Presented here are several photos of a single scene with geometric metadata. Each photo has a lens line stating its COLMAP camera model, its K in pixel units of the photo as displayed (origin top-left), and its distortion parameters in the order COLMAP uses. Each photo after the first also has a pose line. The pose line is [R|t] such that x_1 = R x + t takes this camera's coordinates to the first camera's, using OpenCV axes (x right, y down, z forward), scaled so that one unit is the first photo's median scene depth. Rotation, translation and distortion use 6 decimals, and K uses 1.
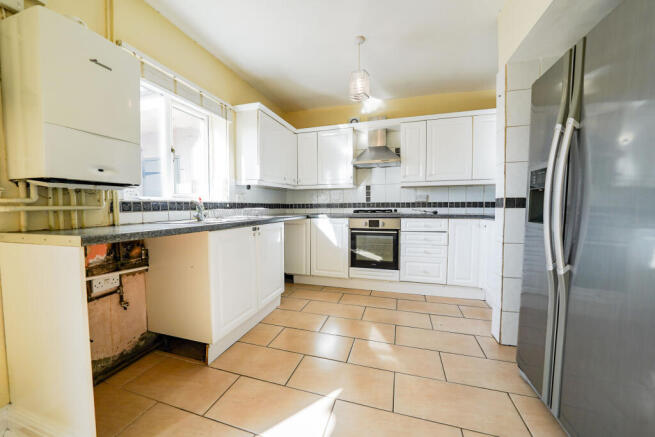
lens RADIAL K [[236.1, 0, 327.3], [0, 236.1, 216.5], [0, 0, 1]] dist [-0.023864, -0.000028]
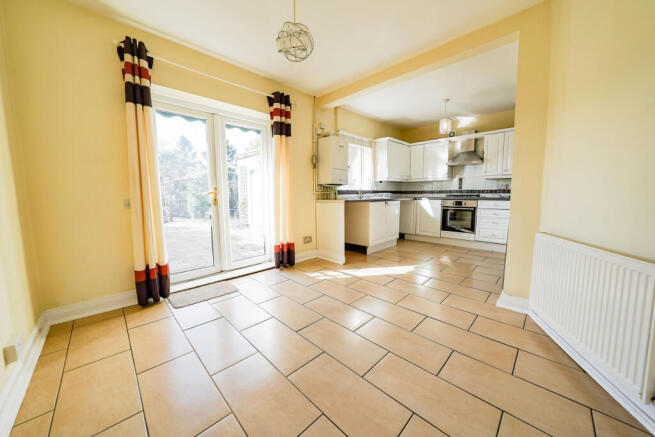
lens RADIAL K [[229.6, 0, 326.7], [0, 229.6, 215.4], [0, 0, 1]] dist [-0.018420, 0.000132]
pose [[0.881878, 0.043910, -0.469428, 0.136237], [-0.019300, 0.998181, 0.057112, 0.038709], [0.471082, -0.041305, 0.881122, -0.742550]]
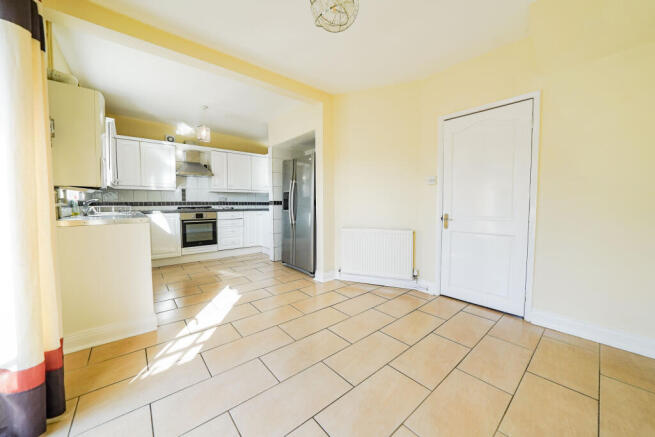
lens RADIAL K [[236.1, 0, 327.3], [0, 236.1, 216.5], [0, 0, 1]] dist [-0.023864, -0.000028]
pose [[0.542964, -0.038889, 0.838855, -0.596900], [0.034345, 0.999120, 0.024089, 0.025341], [-0.839053, 0.015731, 0.543822, -0.484478]]
